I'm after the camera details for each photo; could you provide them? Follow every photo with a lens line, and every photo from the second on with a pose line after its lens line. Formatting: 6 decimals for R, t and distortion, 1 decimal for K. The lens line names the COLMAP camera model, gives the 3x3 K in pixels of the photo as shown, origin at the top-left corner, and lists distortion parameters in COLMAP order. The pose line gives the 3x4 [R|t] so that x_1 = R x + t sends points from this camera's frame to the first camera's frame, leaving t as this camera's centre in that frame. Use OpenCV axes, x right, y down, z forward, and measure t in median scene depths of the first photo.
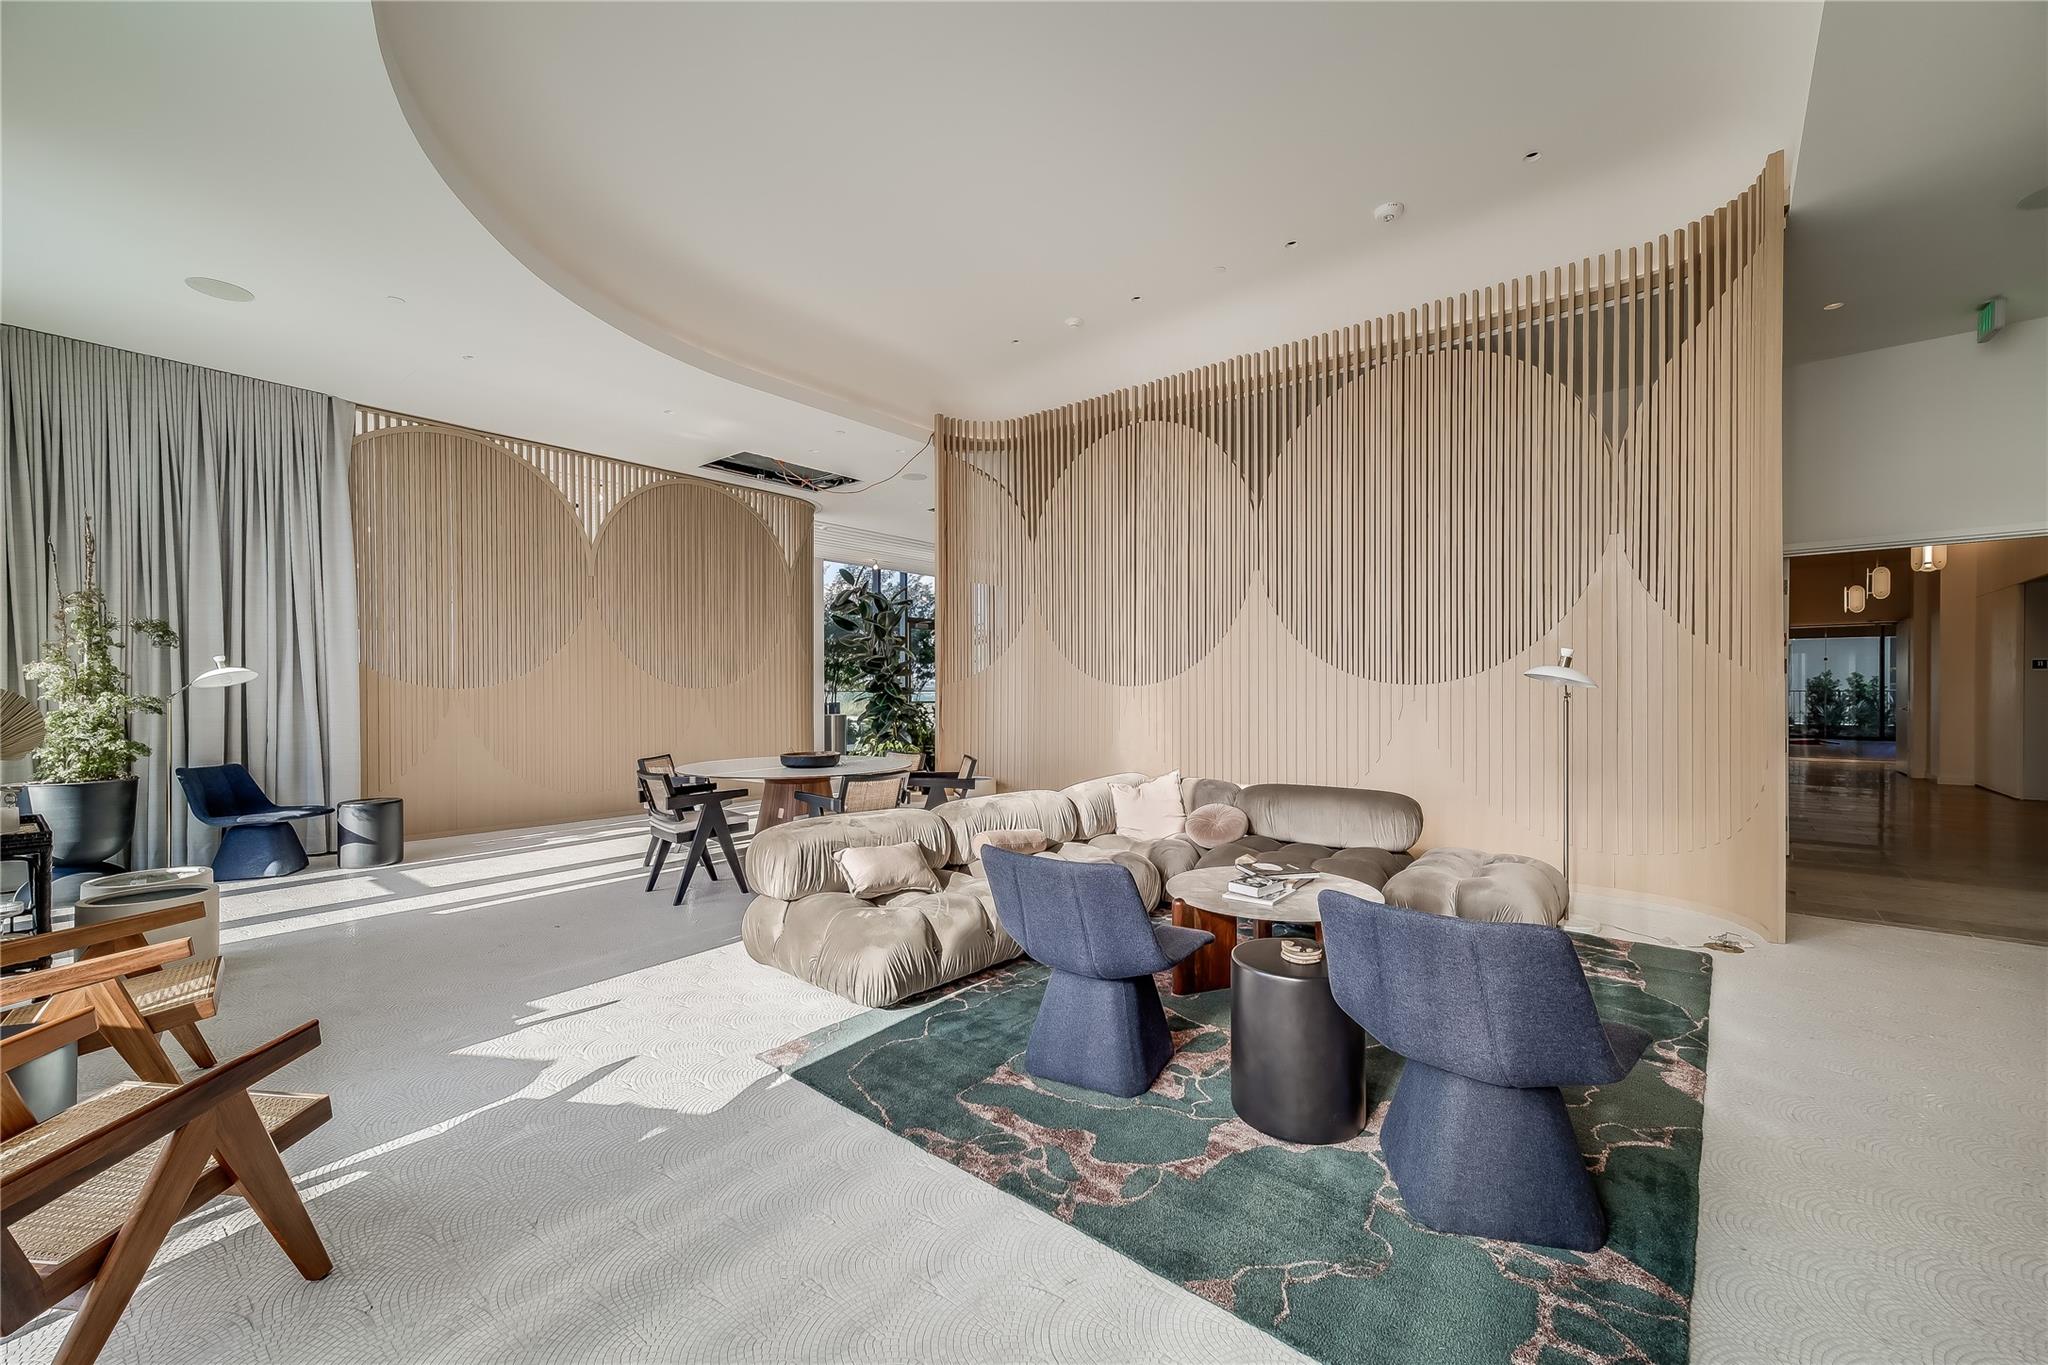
lens RADIAL K [[814.7, 0, 1028.7], [0, 814.7, 688.9], [0, 0, 1]] dist [-0.000484, 0.000159]
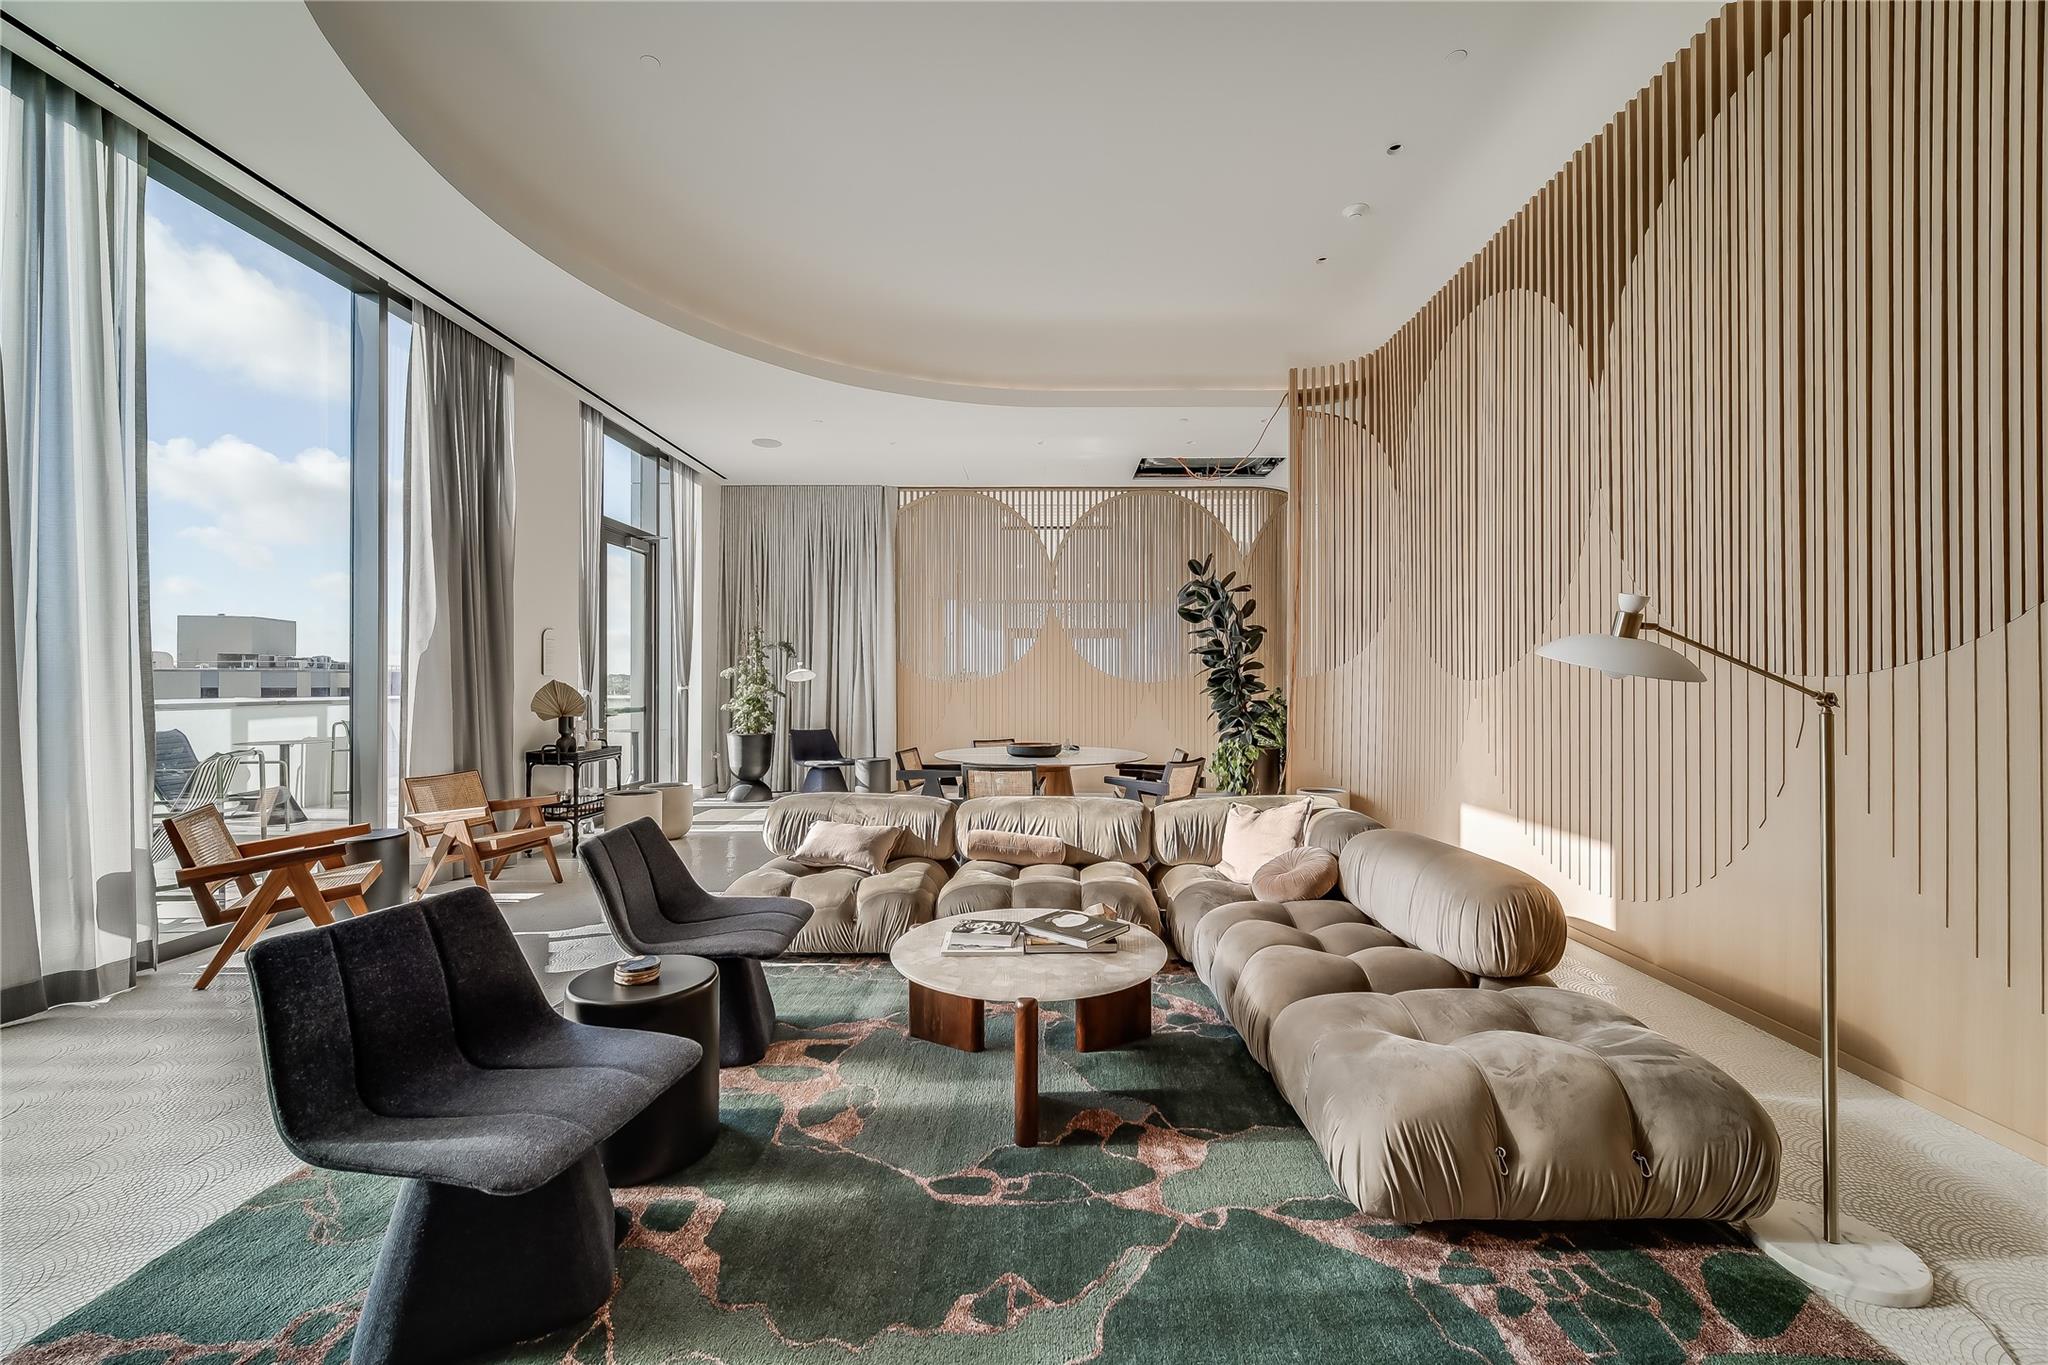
lens RADIAL K [[813.7, 0, 1024.0], [0, 813.7, 682.5], [0, 0, 1]] dist [-0.002305, -0.000114]
pose [[0.630551, 0.000307, -0.776148, 0.499026], [-0.001316, 0.999999, -0.000674, 0.000114], [0.776147, 0.001446, 0.630551, 0.291380]]
